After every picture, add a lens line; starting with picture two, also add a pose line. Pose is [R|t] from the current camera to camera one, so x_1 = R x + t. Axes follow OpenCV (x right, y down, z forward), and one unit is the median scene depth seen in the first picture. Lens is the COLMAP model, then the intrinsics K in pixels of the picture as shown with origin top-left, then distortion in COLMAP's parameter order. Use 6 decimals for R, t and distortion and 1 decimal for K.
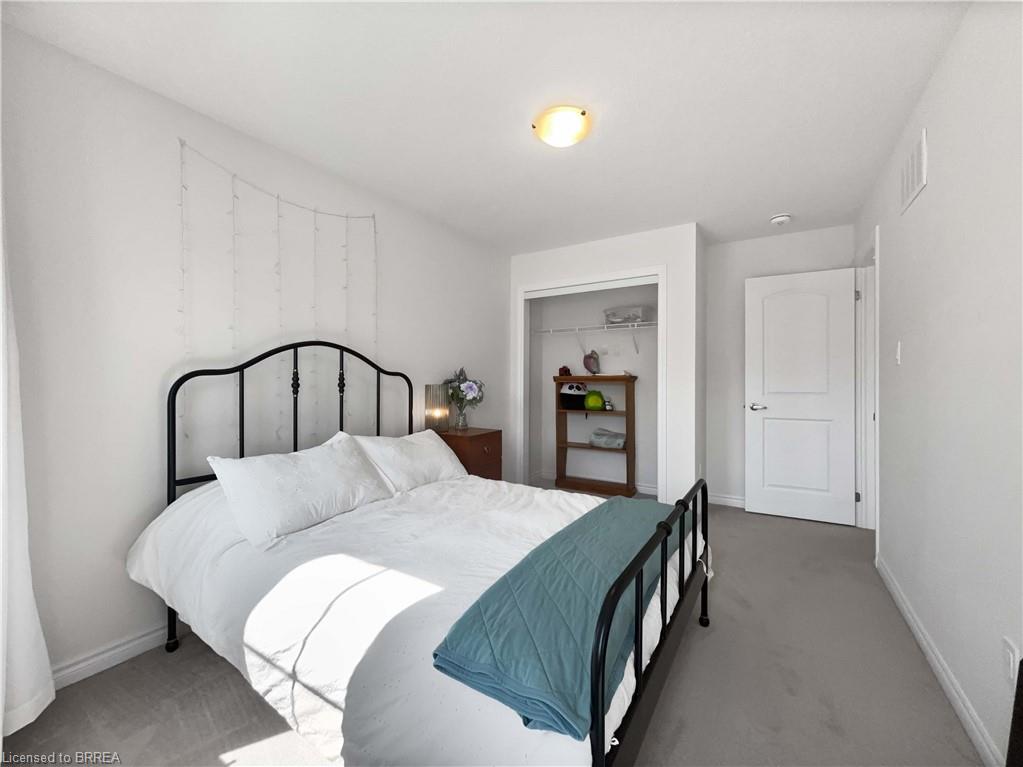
lens RADIAL K [[415.0, 0, 514.0], [0, 415.0, 381.1], [0, 0, 1]] dist [0.010412, -0.002284]
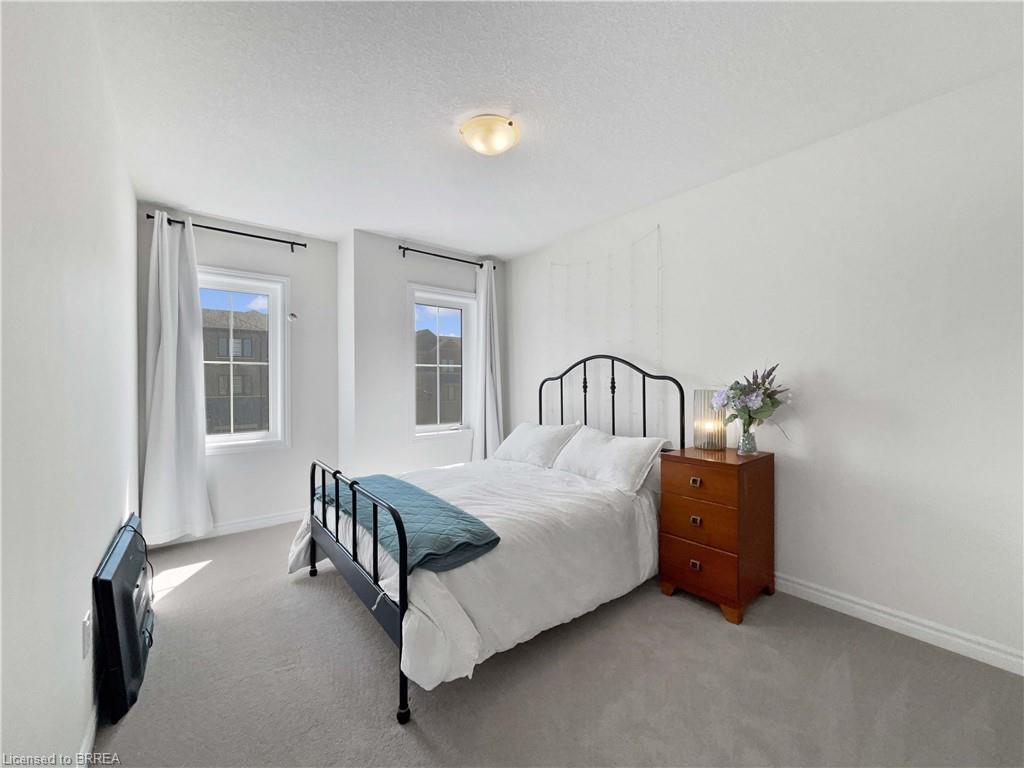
lens RADIAL K [[415.5, 0, 512.6], [0, 415.5, 381.2], [0, 0, 1]] dist [0.010412, -0.002284]
pose [[-0.357311, -0.010856, -0.933922, 0.868390], [-0.011304, 0.999909, -0.007298, 0.003264], [0.933917, 0.007950, -0.357401, 1.179893]]
